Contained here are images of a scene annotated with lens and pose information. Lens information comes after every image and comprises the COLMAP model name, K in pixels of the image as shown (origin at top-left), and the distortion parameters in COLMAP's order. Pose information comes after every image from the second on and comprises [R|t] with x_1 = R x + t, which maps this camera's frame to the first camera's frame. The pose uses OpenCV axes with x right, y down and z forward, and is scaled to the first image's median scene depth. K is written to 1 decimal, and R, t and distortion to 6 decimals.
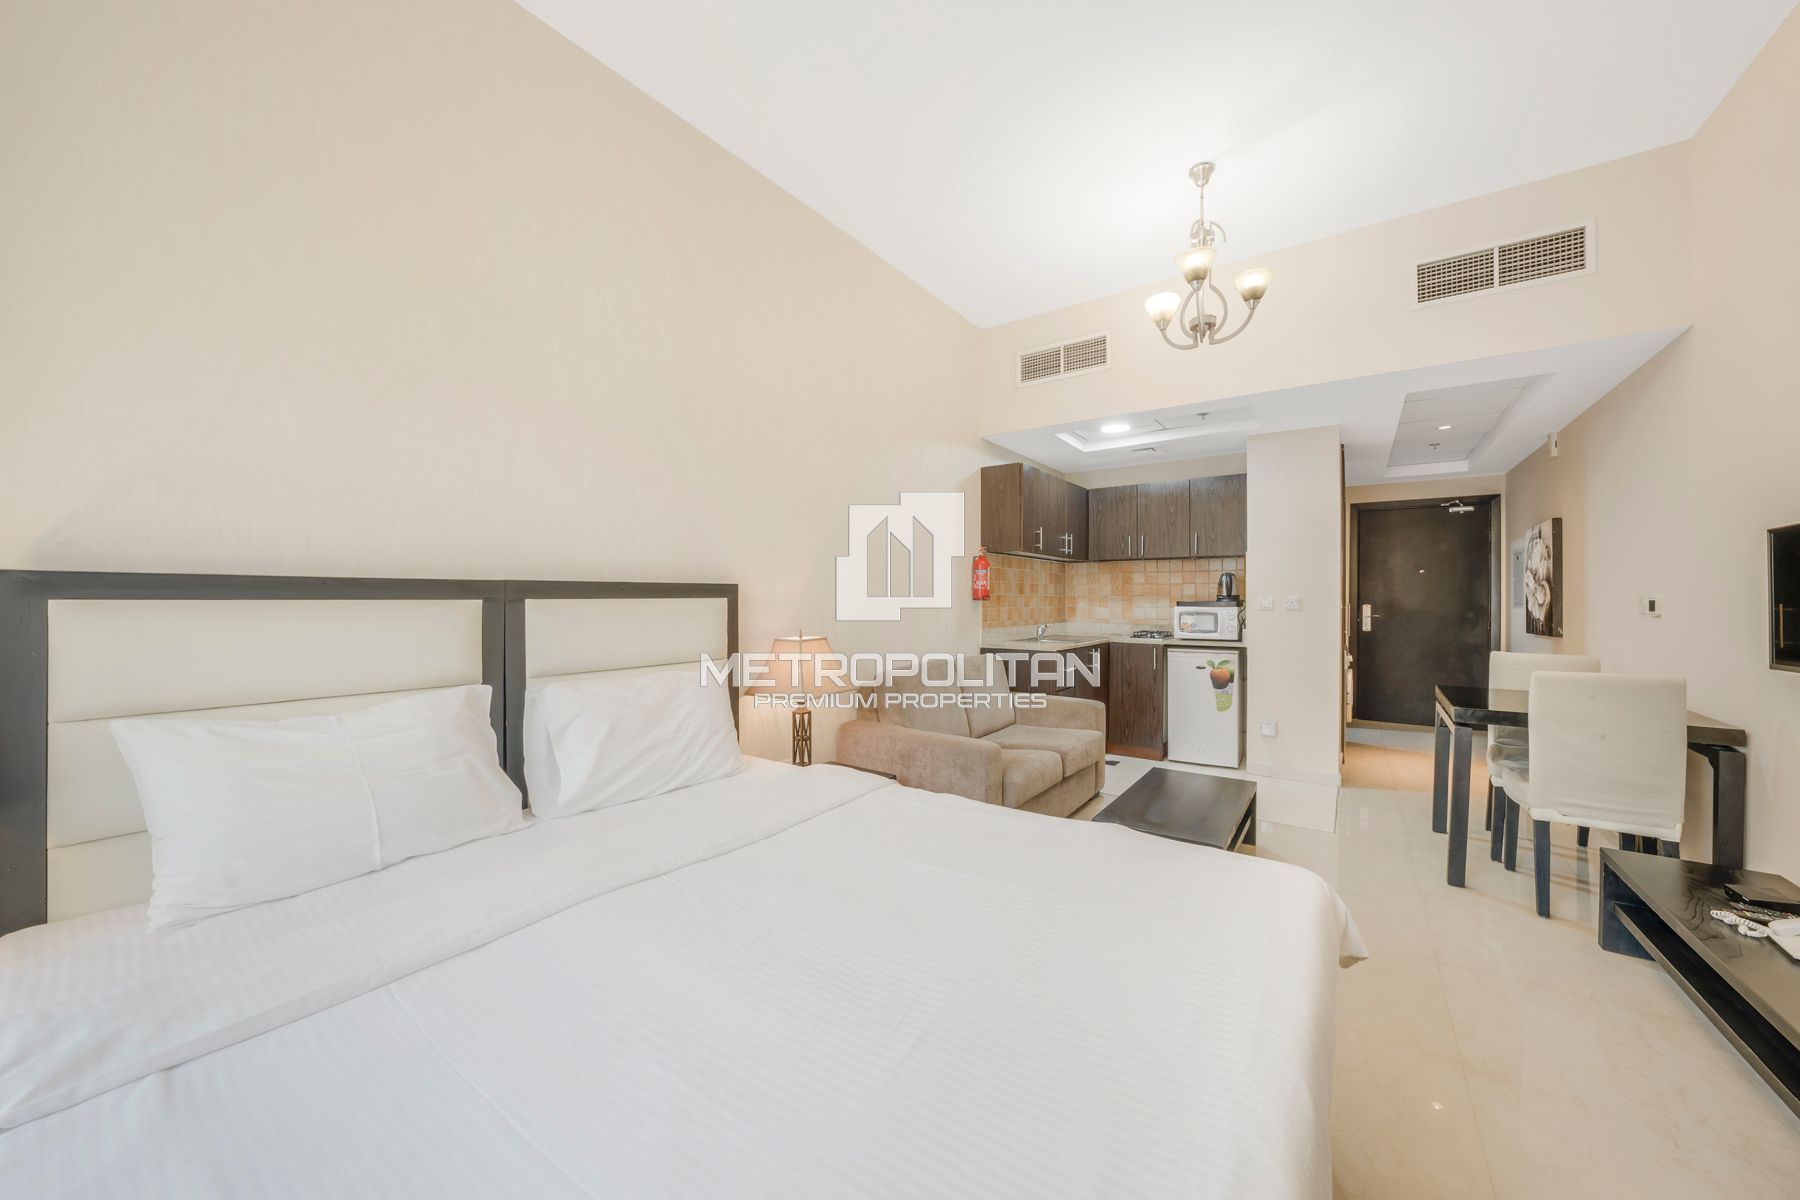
lens RADIAL K [[641.5, 0, 900.0], [0, 641.5, 600.0], [0, 0, 1]] dist [-0.017549, 0.000231]
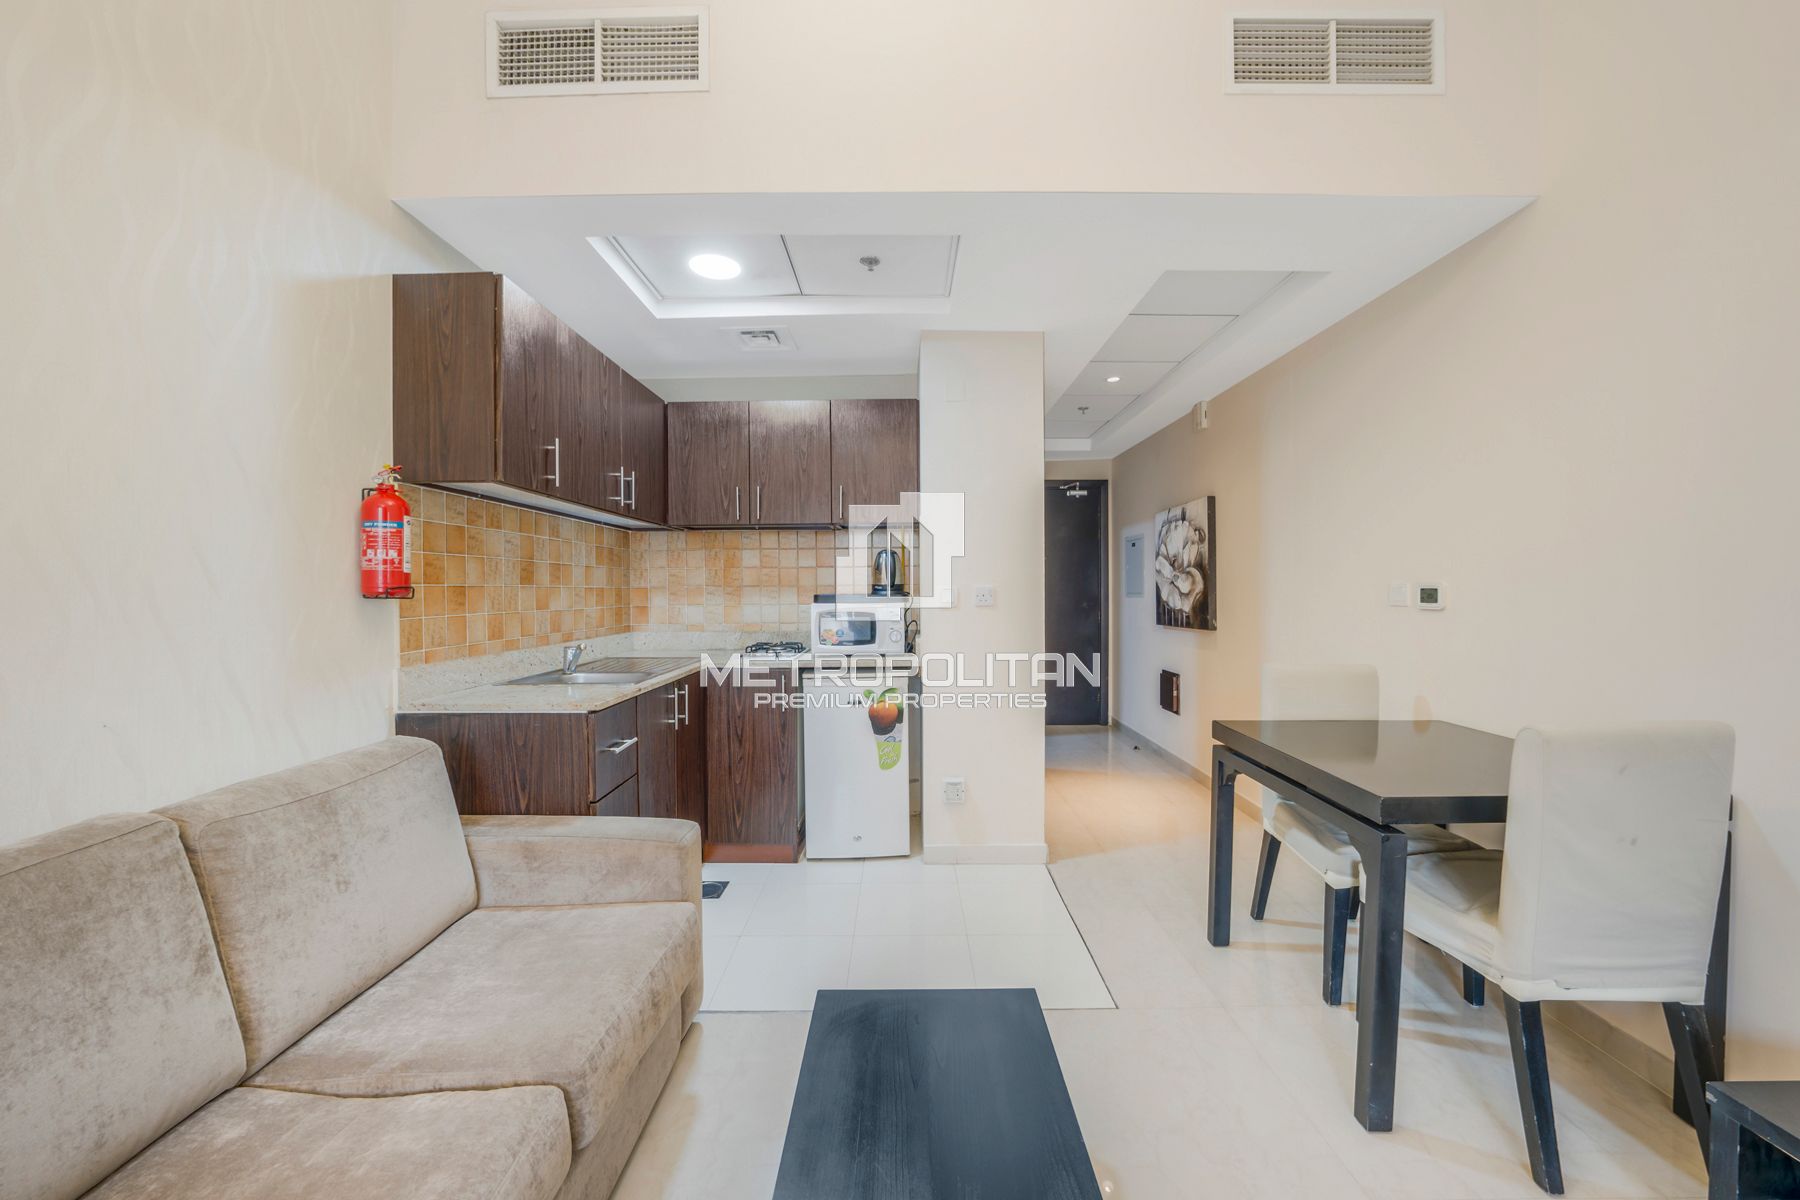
lens RADIAL K [[647.9, 0, 904.1], [0, 647.9, 594.9], [0, 0, 1]] dist [-0.021548, 0.005595]
pose [[0.815039, -0.011695, 0.579288, 0.147221], [0.009134, 0.999931, 0.007335, -0.001671], [-0.579334, -0.000687, 0.815090, 0.455489]]
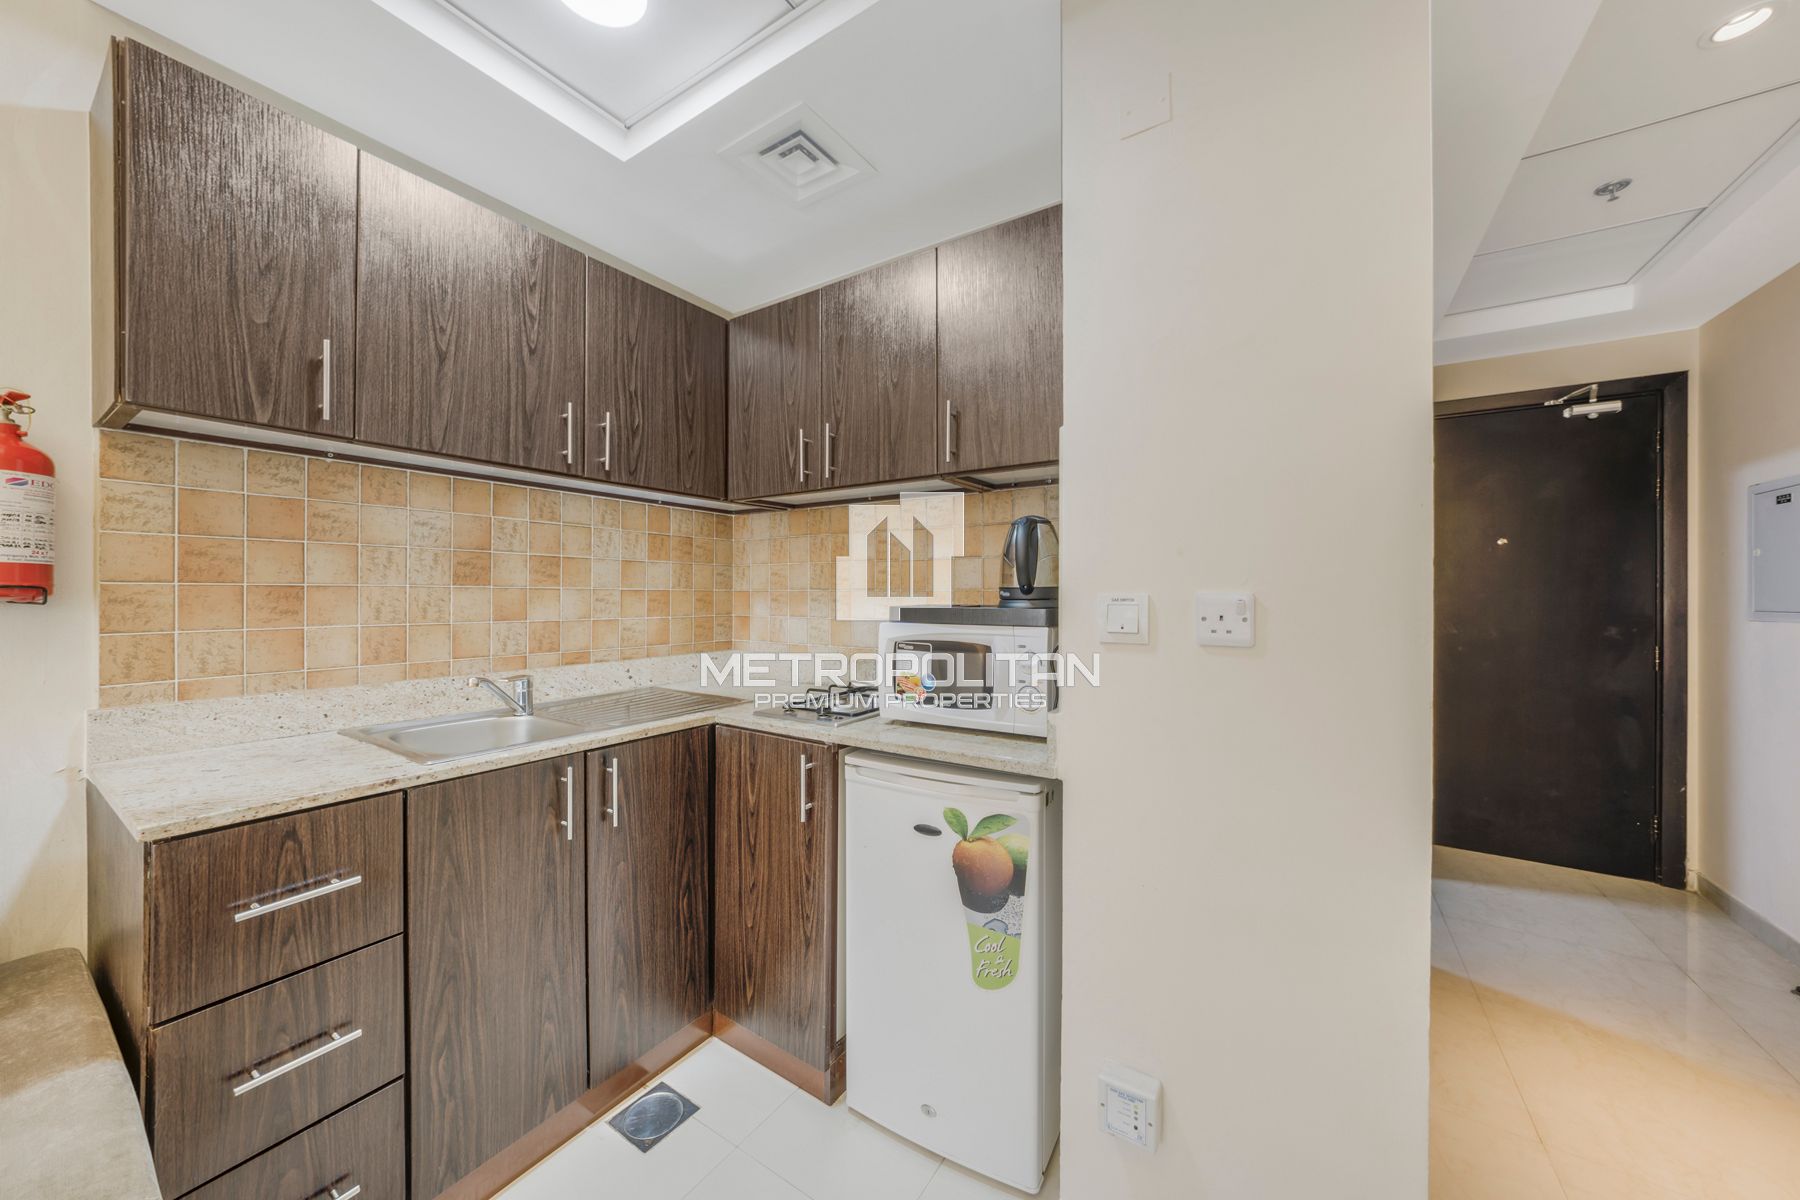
lens RADIAL K [[630.6, 0, 894.2], [0, 630.6, 591.9], [0, 0, 1]] dist [-0.005386, 0.000254]
pose [[0.999286, 0.002651, 0.037693, 0.434199], [-0.002437, 0.999981, -0.005727, -0.003588], [-0.037708, 0.005631, 0.999273, 0.690015]]
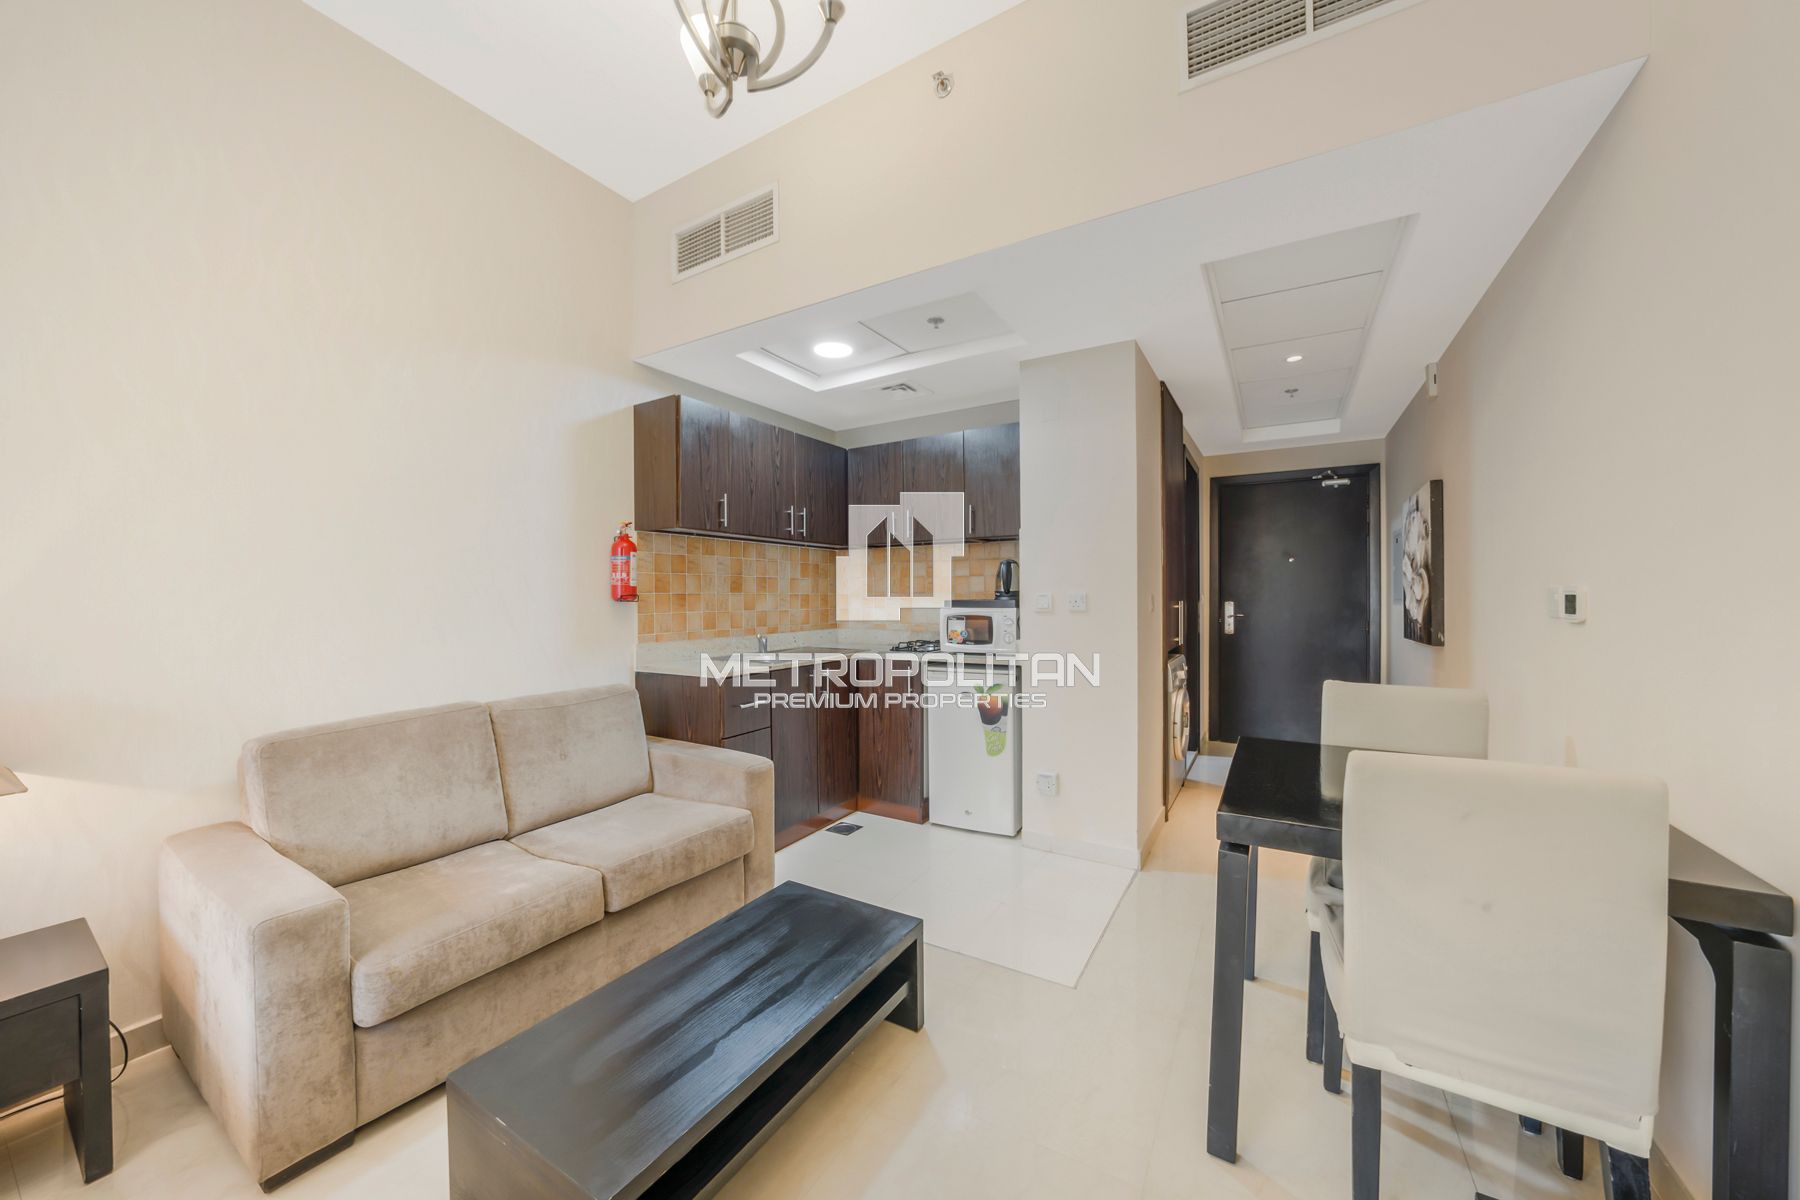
lens RADIAL K [[641.5, 0, 900.0], [0, 641.5, 600.0], [0, 0, 1]] dist [-0.017549, 0.000231]
pose [[0.996820, -0.008579, 0.079219, 0.334805], [0.008339, 0.999960, 0.003361, -0.001035], [-0.079244, -0.002689, 0.996852, 0.292398]]
